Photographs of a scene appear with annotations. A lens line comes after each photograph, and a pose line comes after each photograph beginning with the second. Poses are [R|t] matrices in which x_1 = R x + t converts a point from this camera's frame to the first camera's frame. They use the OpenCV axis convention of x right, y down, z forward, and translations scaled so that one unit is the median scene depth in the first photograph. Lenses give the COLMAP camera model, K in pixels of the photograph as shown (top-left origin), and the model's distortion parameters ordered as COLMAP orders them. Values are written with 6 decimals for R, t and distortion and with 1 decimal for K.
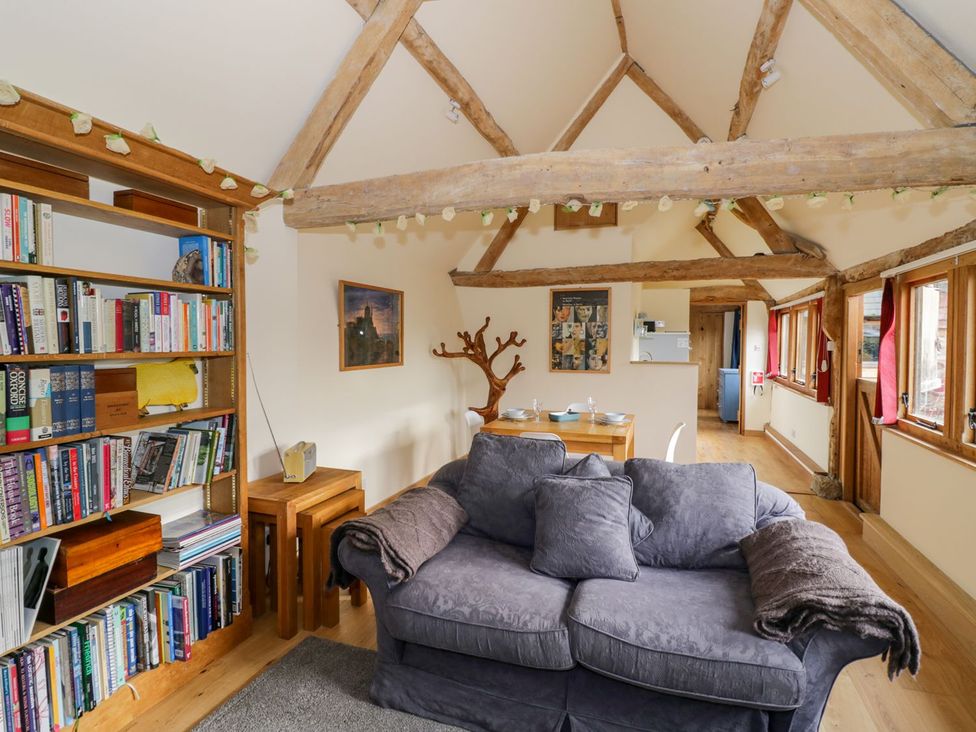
lens RADIAL K [[526.8, 0, 488.3], [0, 526.8, 365.3], [0, 0, 1]] dist [-0.005334, -0.001556]
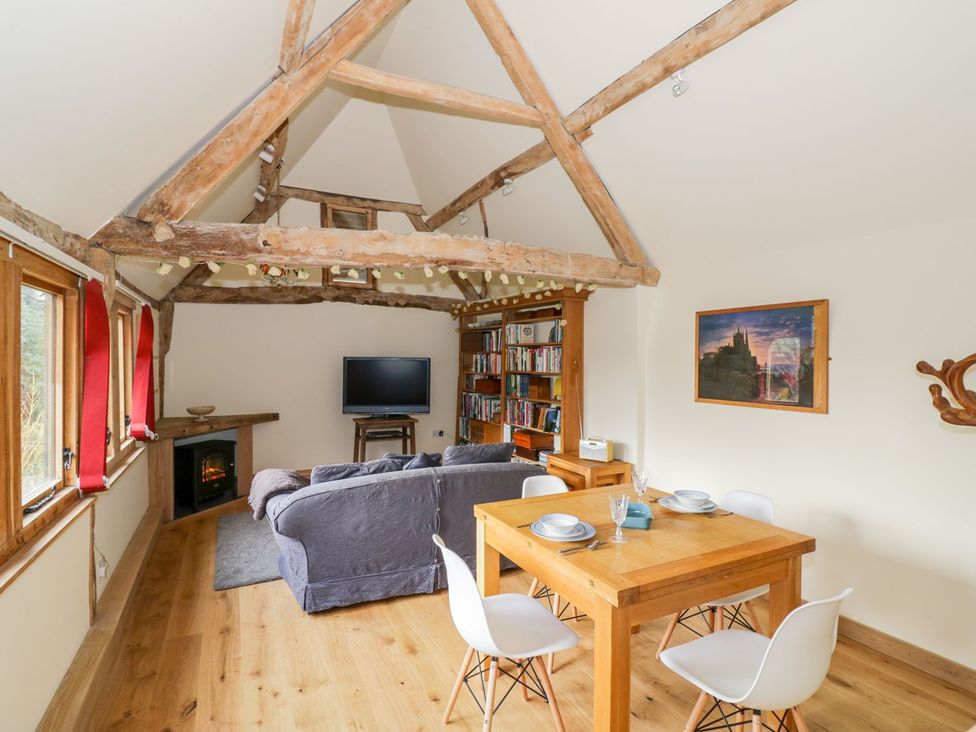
lens RADIAL K [[526.8, 0, 489.9], [0, 526.8, 366.3], [0, 0, 1]] dist [-0.005334, -0.001556]
pose [[-0.707117, 0.001506, -0.707095, 0.707940], [-0.043731, 0.997990, 0.045859, -0.084767], [0.705743, 0.063350, -0.705630, 1.415768]]
